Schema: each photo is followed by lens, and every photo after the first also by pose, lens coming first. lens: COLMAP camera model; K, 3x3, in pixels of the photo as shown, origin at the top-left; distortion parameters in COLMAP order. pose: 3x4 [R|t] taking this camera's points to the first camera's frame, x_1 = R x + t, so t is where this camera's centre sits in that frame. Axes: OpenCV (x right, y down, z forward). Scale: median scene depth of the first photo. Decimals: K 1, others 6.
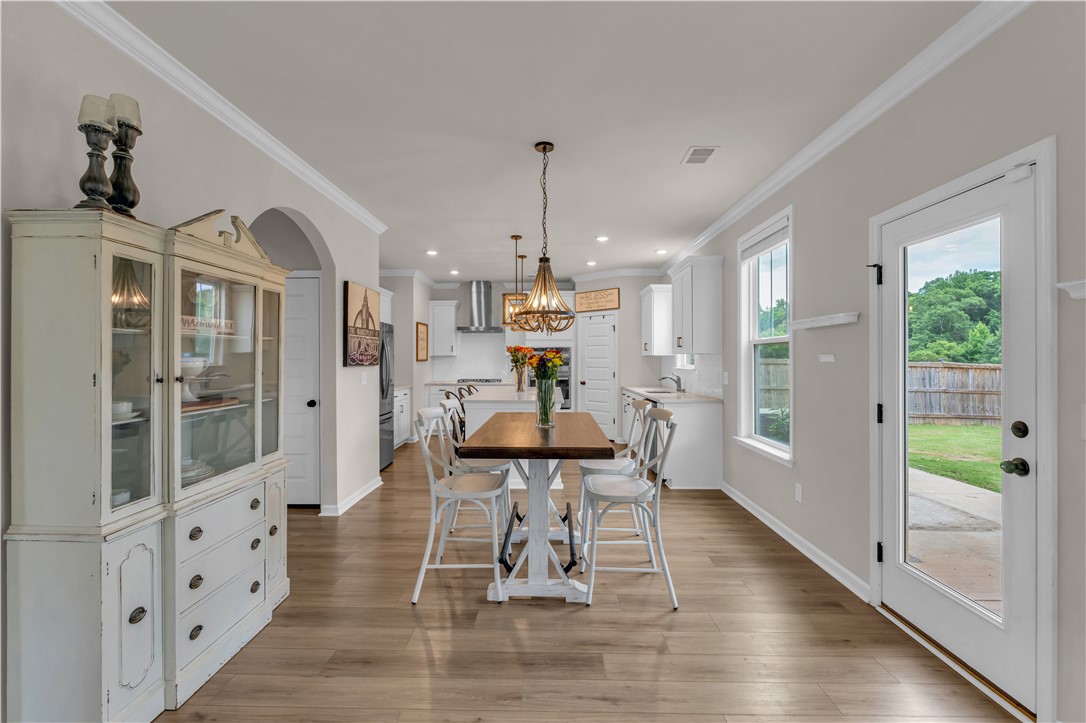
lens RADIAL K [[474.8, 0, 547.7], [0, 474.8, 357.5], [0, 0, 1]] dist [-0.000615, 0.000196]
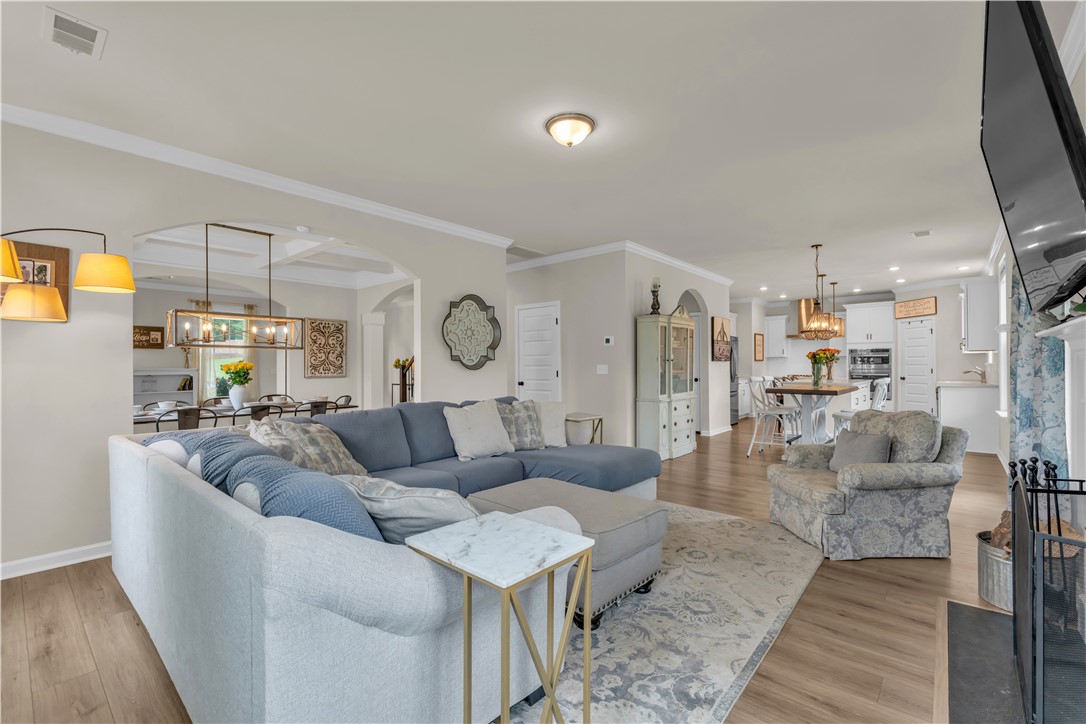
lens RADIAL K [[474.8, 0, 544.3], [0, 474.8, 361.7], [0, 0, 1]] dist [-0.000615, 0.000196]
pose [[0.764035, -0.007537, -0.645131, 0.234766], [0.003716, 0.999967, -0.007281, 0.026483], [0.645164, 0.003166, 0.764037, -0.728027]]
